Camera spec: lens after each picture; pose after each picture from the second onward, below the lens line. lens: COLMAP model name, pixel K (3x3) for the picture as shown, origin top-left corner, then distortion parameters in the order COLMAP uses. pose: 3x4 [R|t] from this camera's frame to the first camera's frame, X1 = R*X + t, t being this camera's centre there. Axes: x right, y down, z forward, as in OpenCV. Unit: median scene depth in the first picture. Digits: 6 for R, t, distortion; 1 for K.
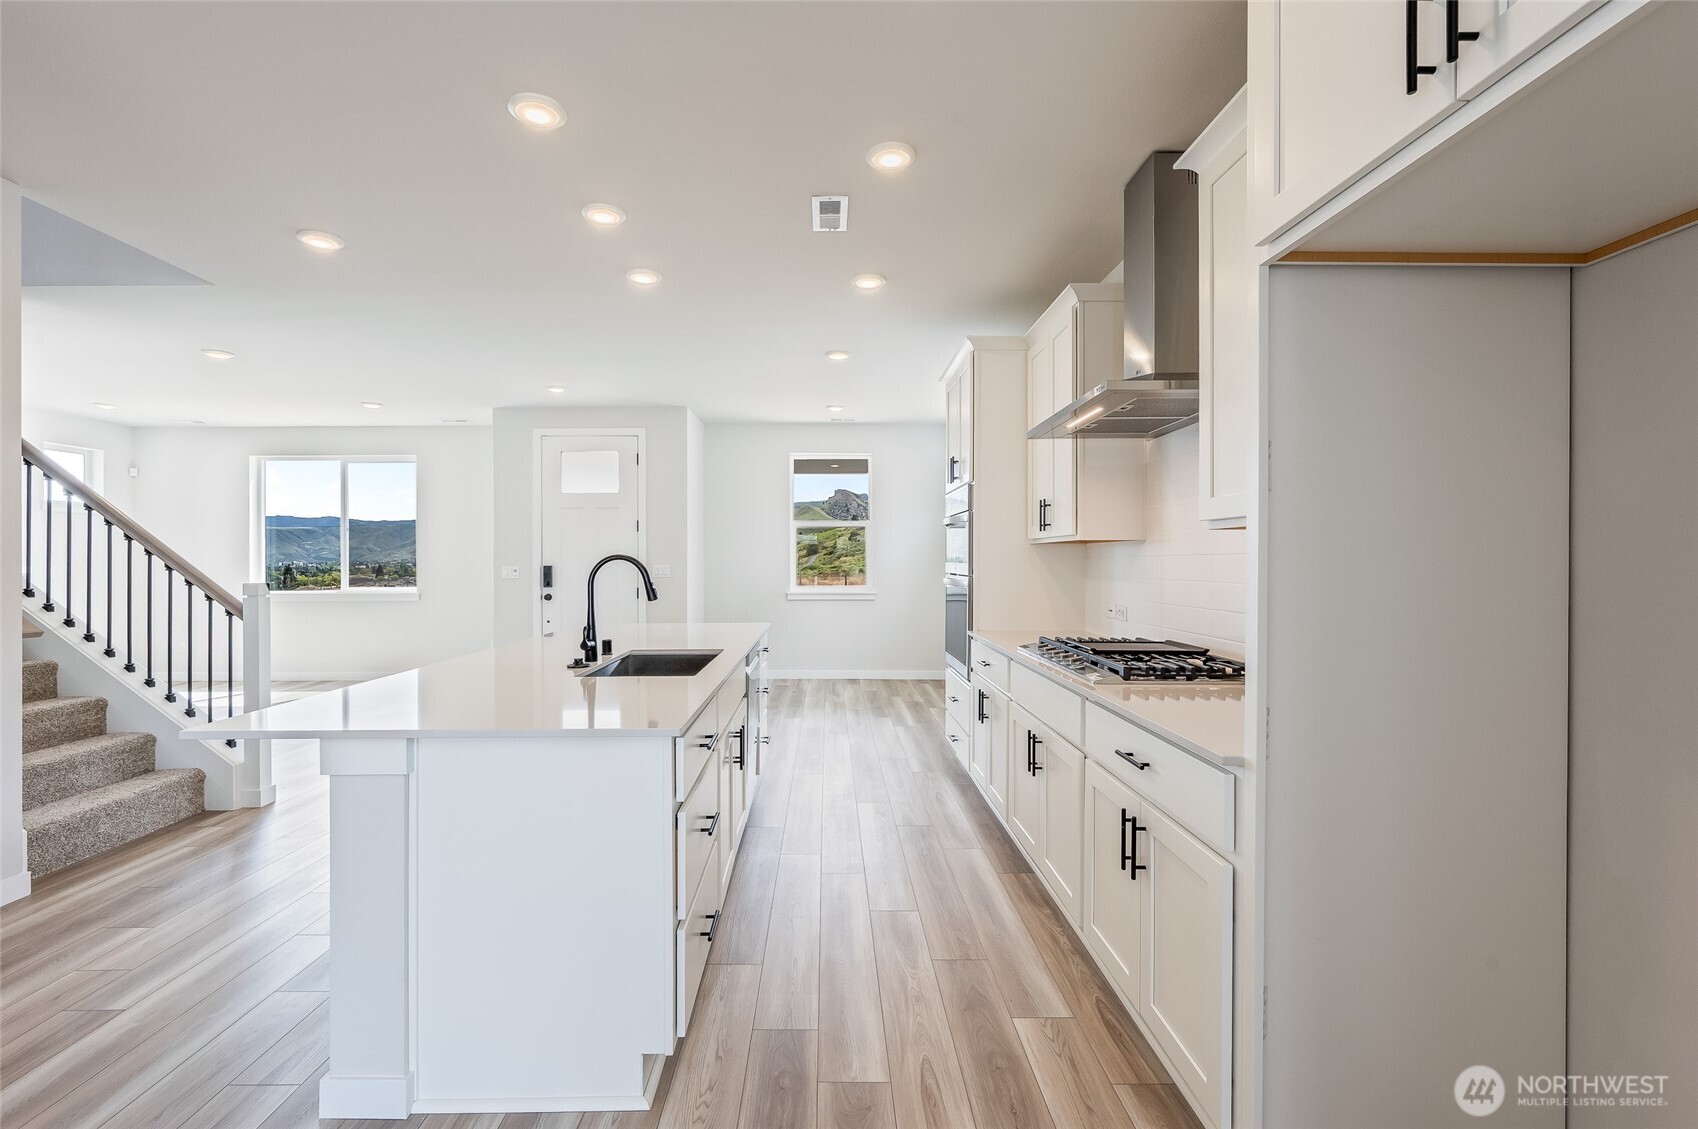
lens RADIAL K [[720.5, 0, 829.8], [0, 720.5, 563.2], [0, 0, 1]] dist [-0.002143, -0.000399]
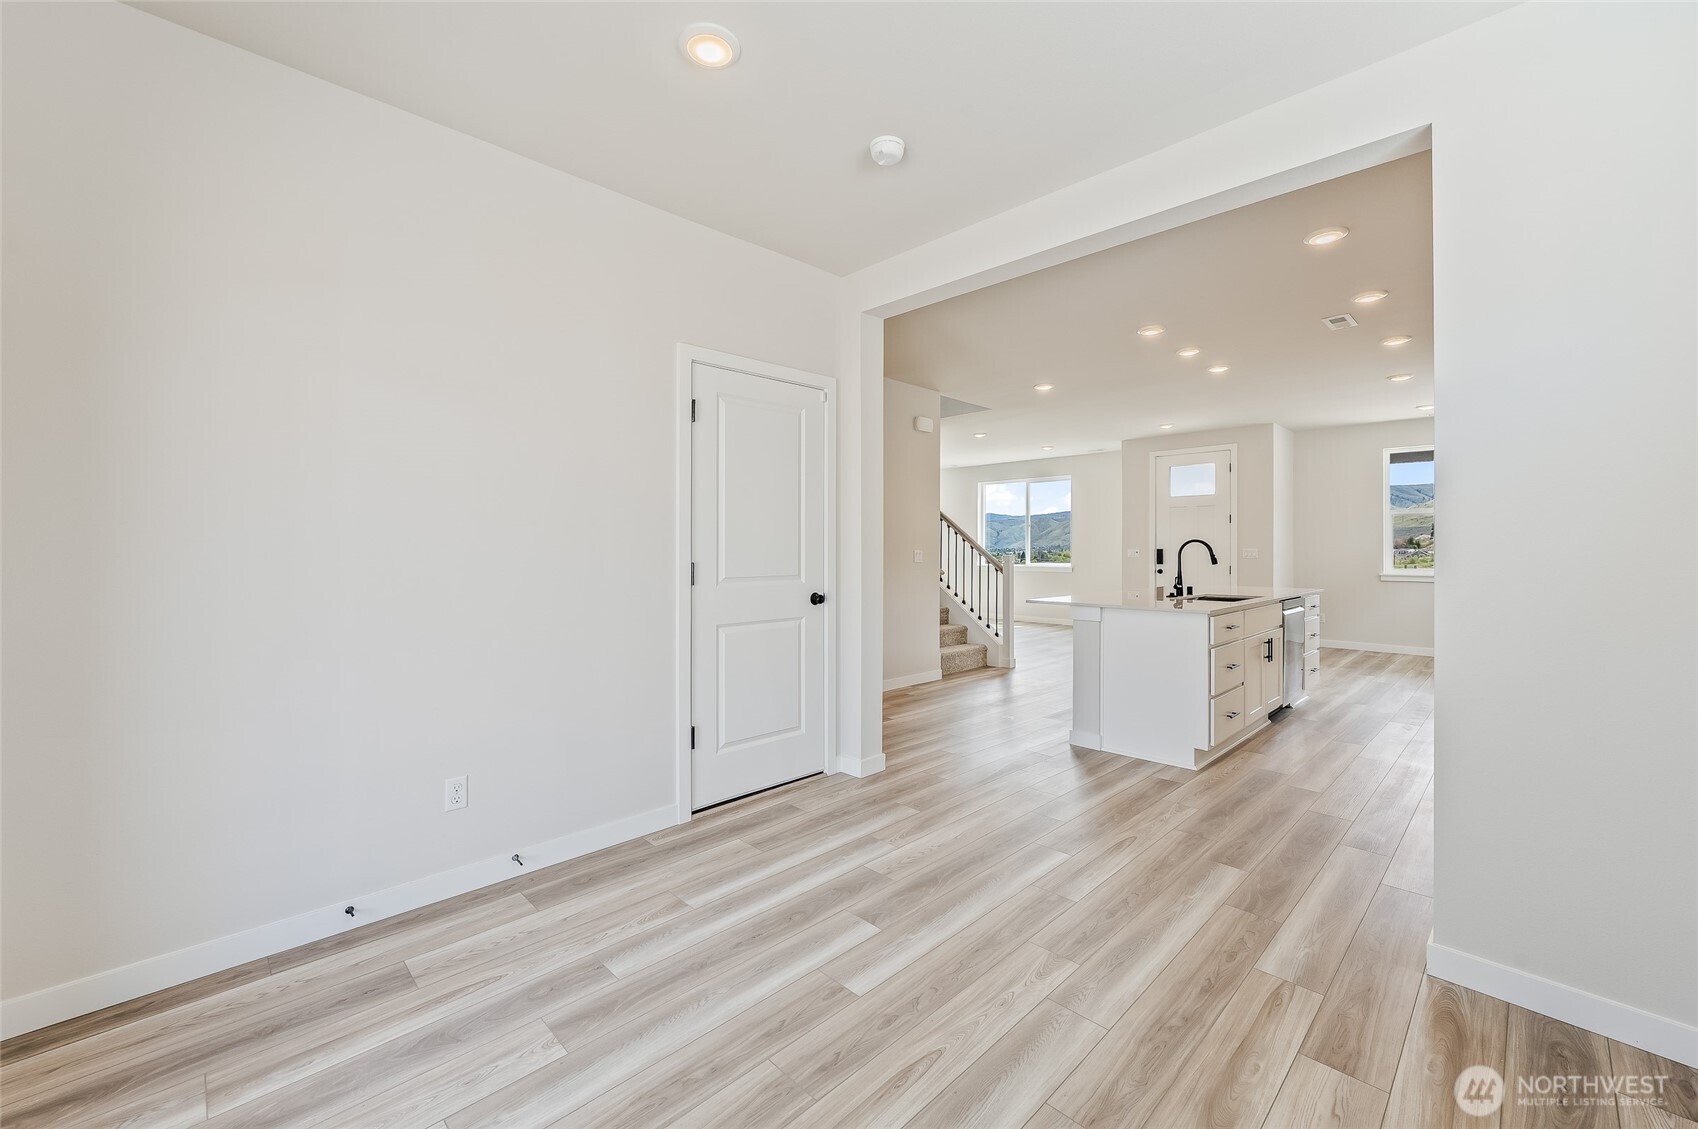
lens RADIAL K [[676.4, 0, 845.5], [0, 676.4, 544.6], [0, 0, 1]] dist [-0.000889, -0.000306]
pose [[0.686540, -0.000427, -0.727092, 0.256342], [-0.006113, 0.999961, -0.006359, 0.013091], [0.727066, 0.008810, 0.686511, -0.616052]]
